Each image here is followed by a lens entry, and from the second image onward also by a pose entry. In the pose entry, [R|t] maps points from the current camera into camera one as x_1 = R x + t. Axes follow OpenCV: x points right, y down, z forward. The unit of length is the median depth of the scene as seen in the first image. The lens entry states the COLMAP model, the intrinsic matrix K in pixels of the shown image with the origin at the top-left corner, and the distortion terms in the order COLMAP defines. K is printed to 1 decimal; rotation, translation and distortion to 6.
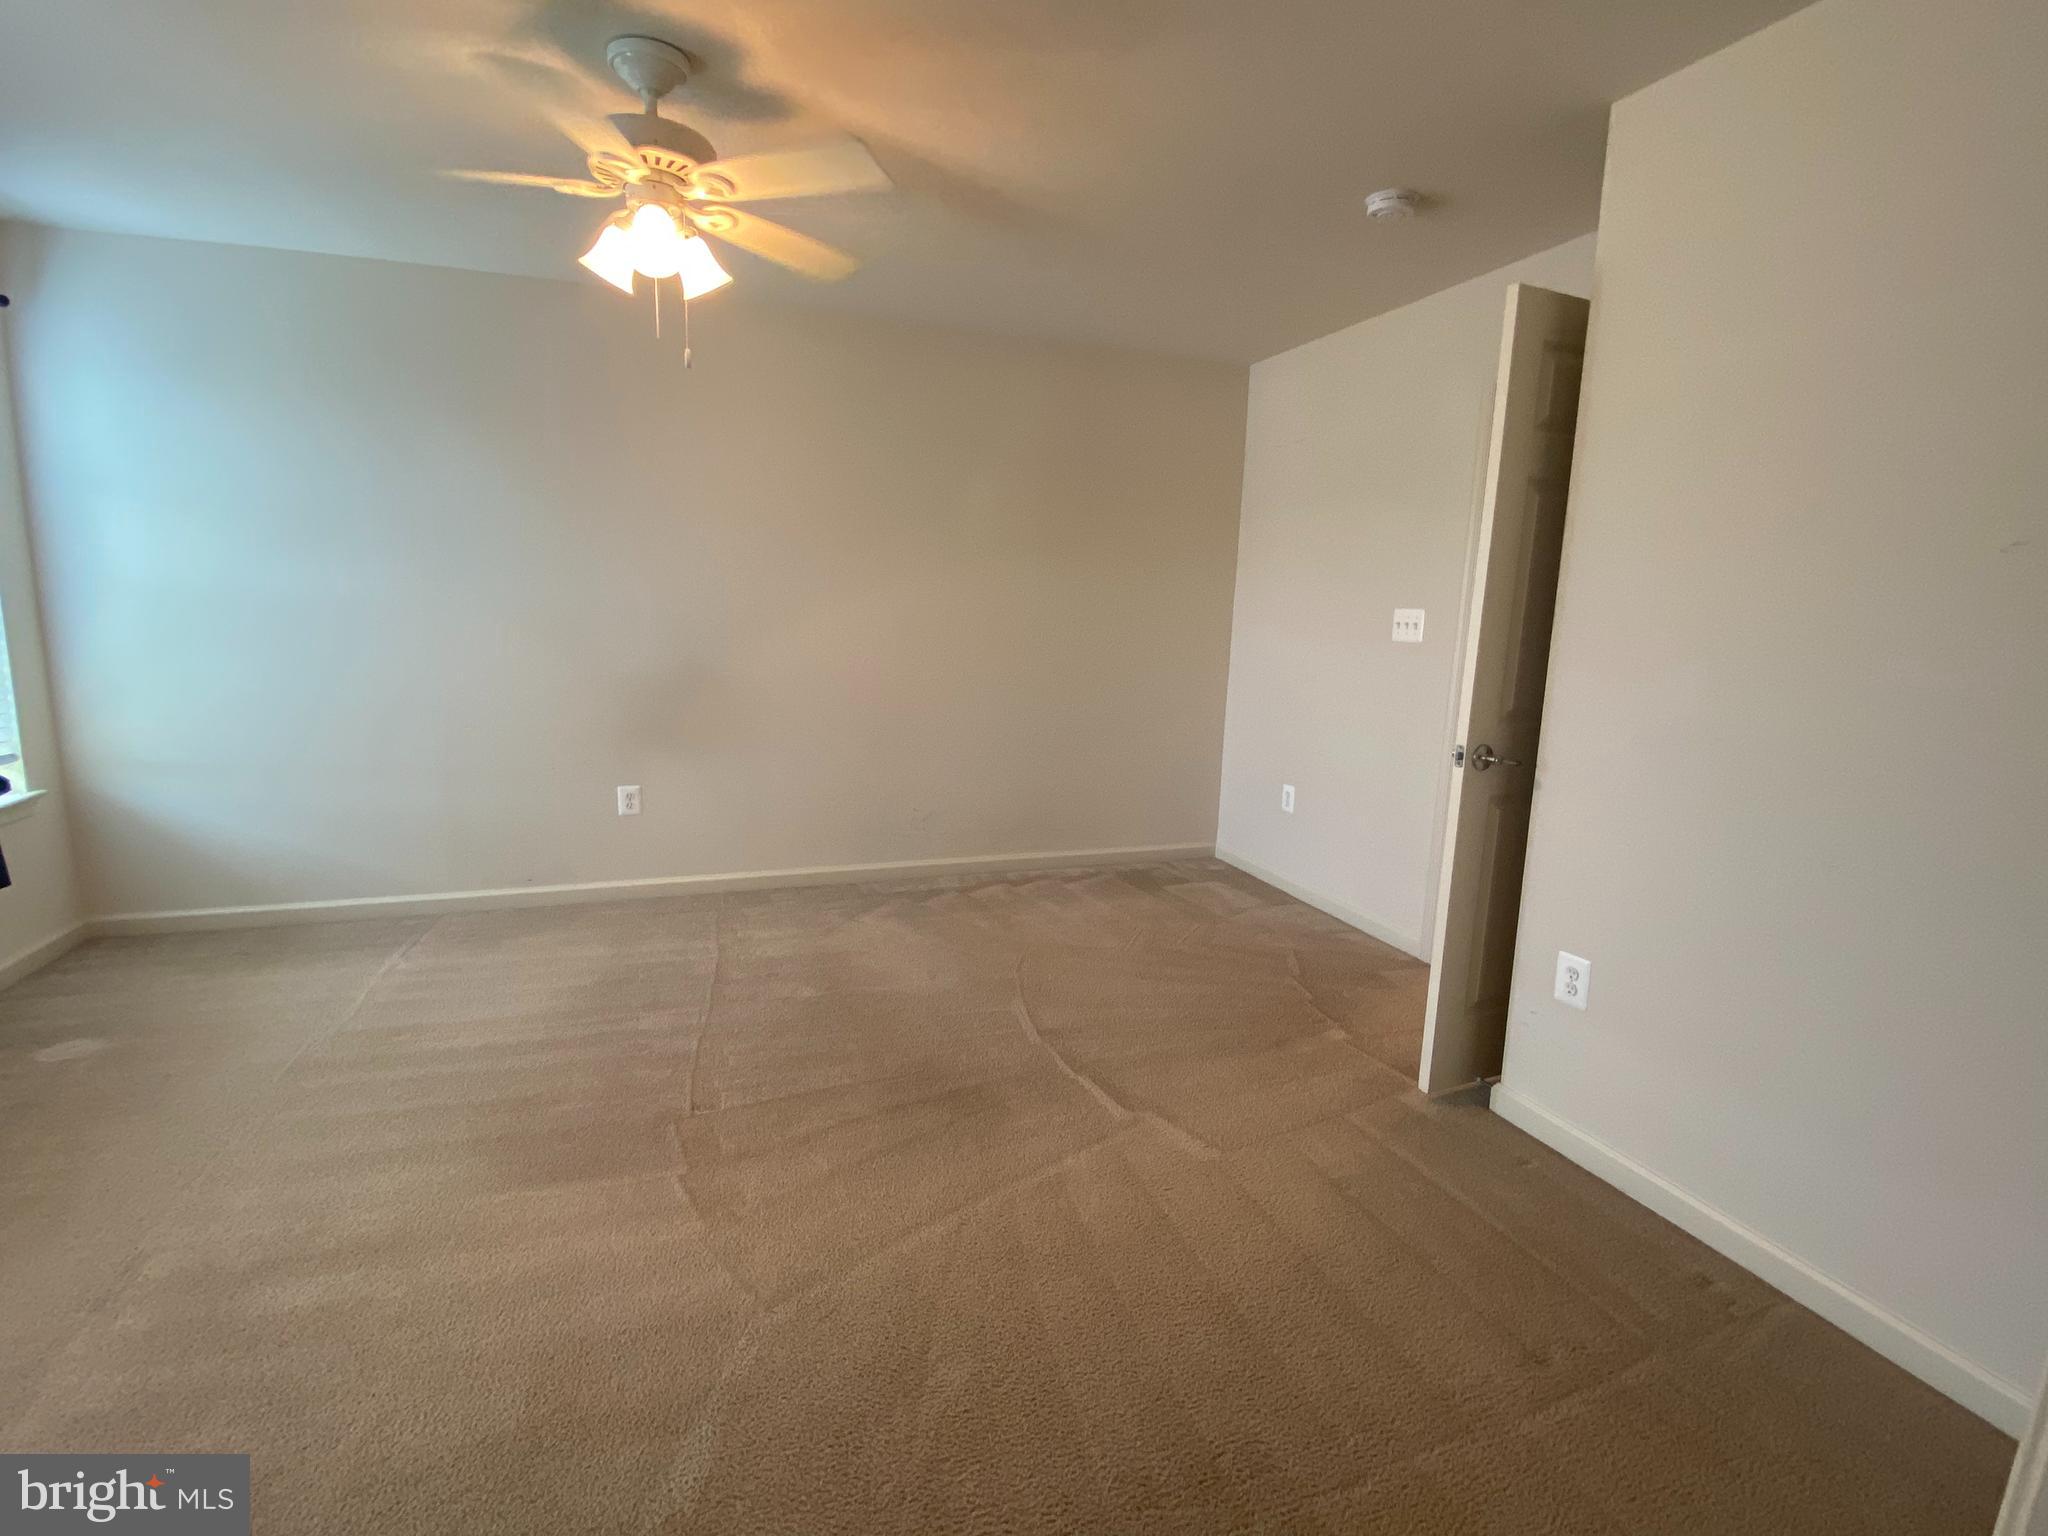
lens RADIAL K [[987.3, 0, 1018.6], [0, 987.3, 768.3], [0, 0, 1]] dist [0.011392, -0.010482]
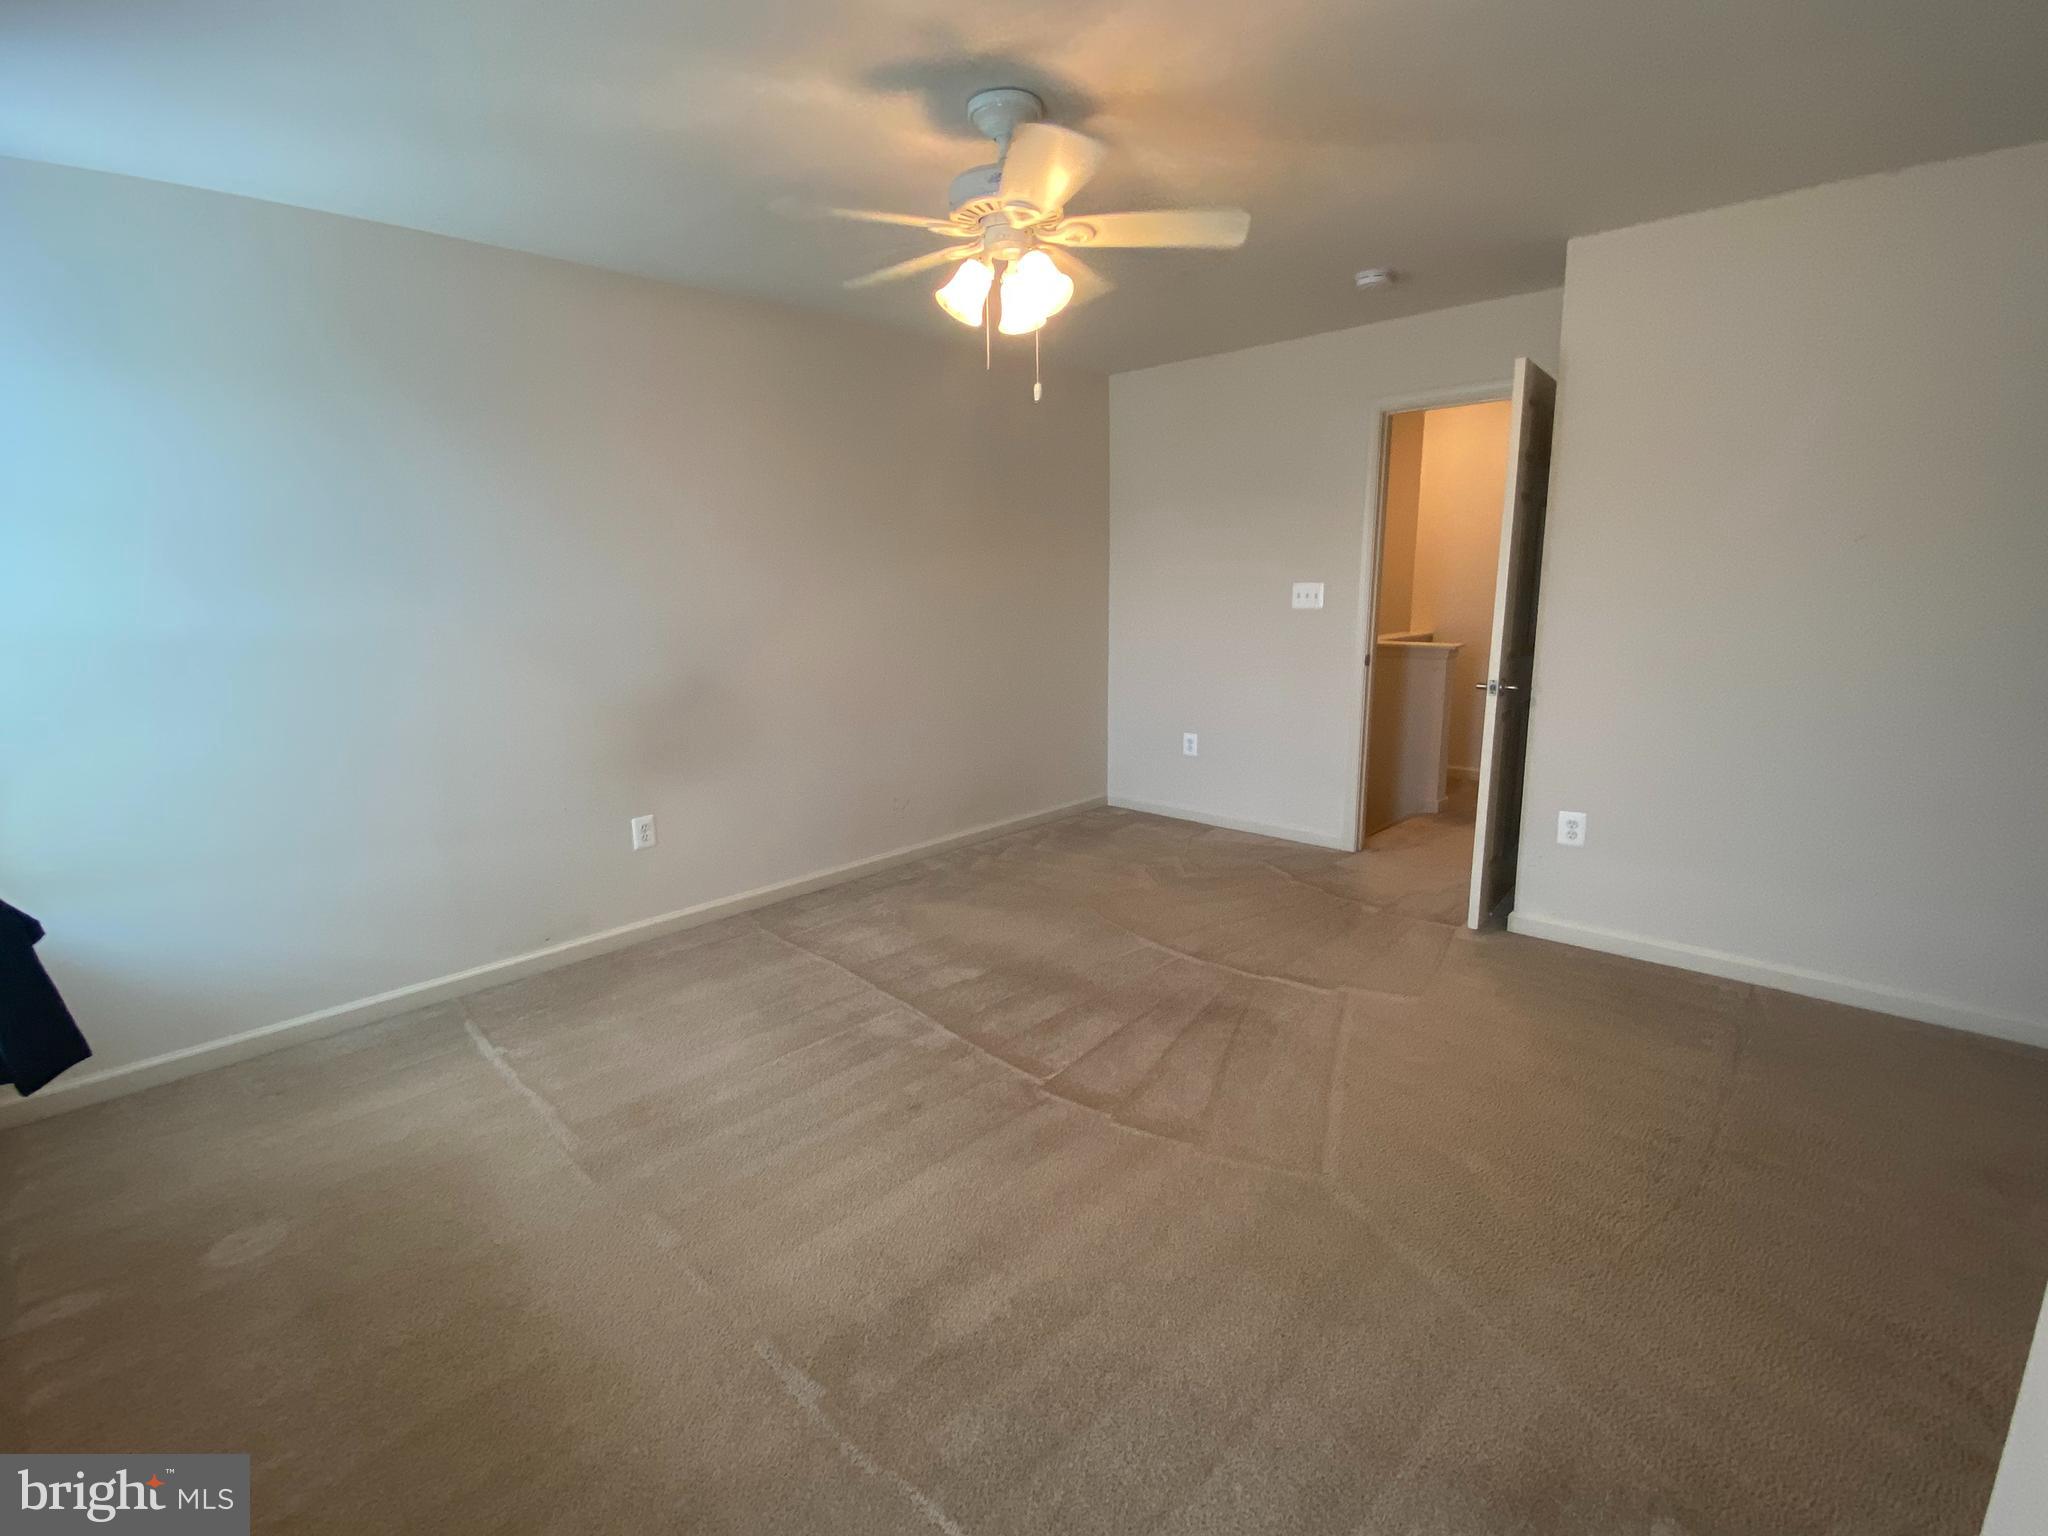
lens RADIAL K [[987.3, 0, 1022.1], [0, 987.3, 771.8], [0, 0, 1]] dist [0.011392, -0.010482]
pose [[0.890341, -0.136963, 0.434205, -0.528799], [0.122832, 0.990576, 0.060593, -0.041684], [-0.438413, -0.000614, 0.898774, 0.012070]]
